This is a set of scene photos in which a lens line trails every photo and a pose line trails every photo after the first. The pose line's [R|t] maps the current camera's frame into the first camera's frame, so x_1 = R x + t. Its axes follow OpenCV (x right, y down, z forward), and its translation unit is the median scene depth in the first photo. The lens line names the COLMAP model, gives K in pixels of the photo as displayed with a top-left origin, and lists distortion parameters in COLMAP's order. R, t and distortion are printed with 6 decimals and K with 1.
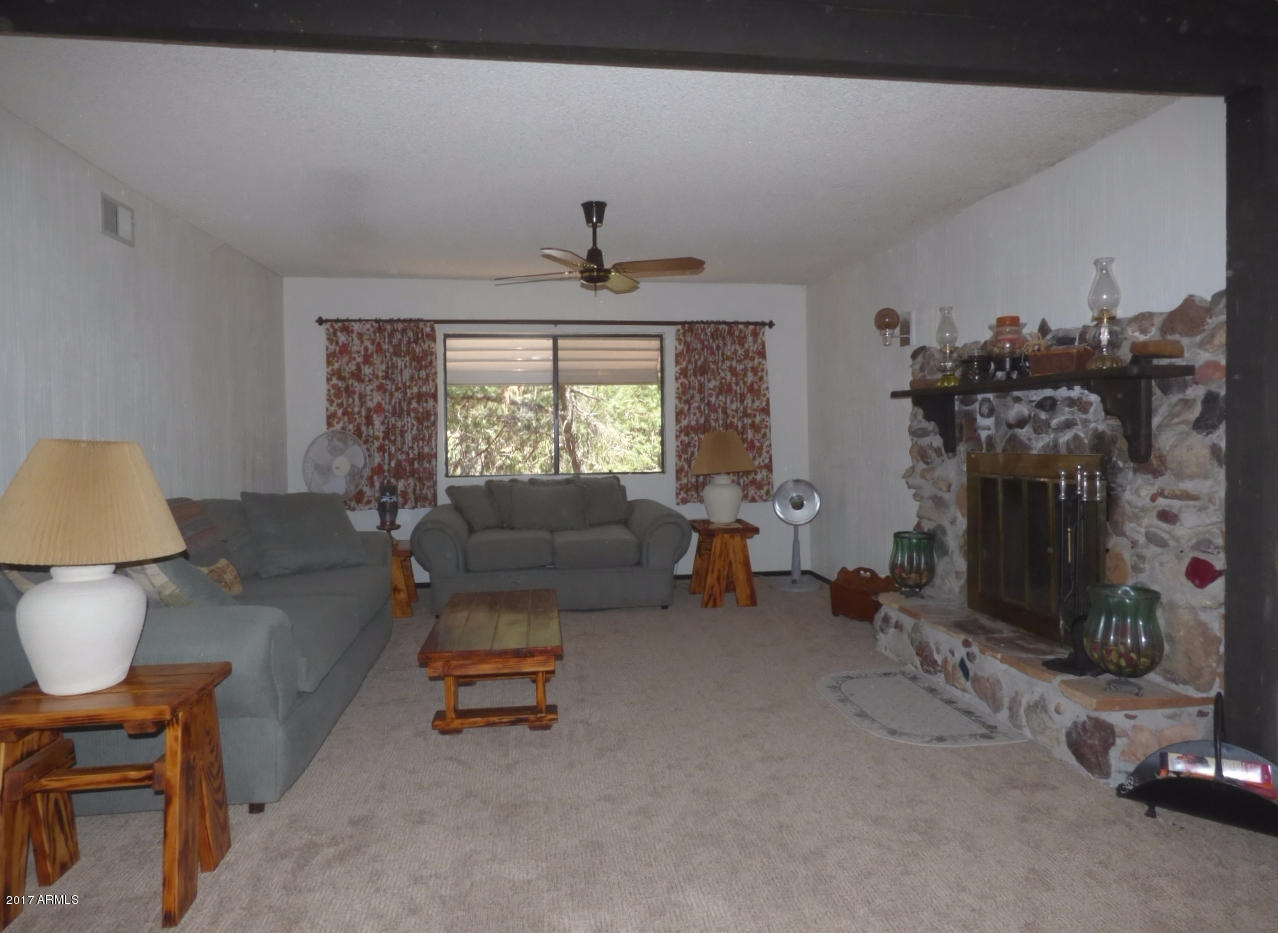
lens RADIAL K [[841.2, 0, 638.9], [0, 841.2, 463.2], [0, 0, 1]] dist [0.005814, 0.007725]
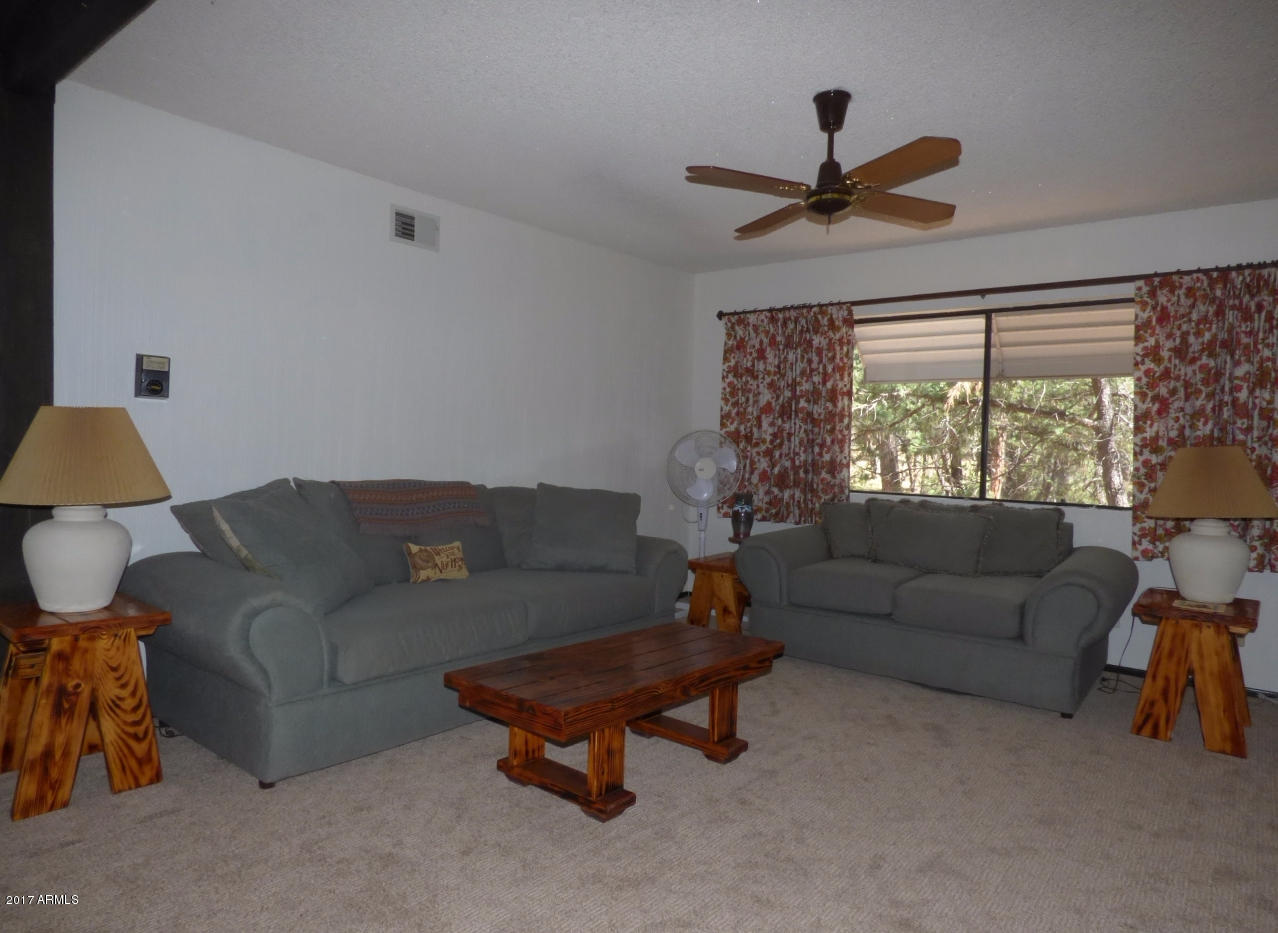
lens RADIAL K [[841.2, 0, 638.6], [0, 841.2, 467.4], [0, 0, 1]] dist [0.005814, 0.007725]
pose [[0.673733, 0.052399, -0.737114, 0.263498], [-0.069982, 0.997524, 0.006946, 0.001136], [0.735653, 0.046905, 0.675732, 0.303137]]
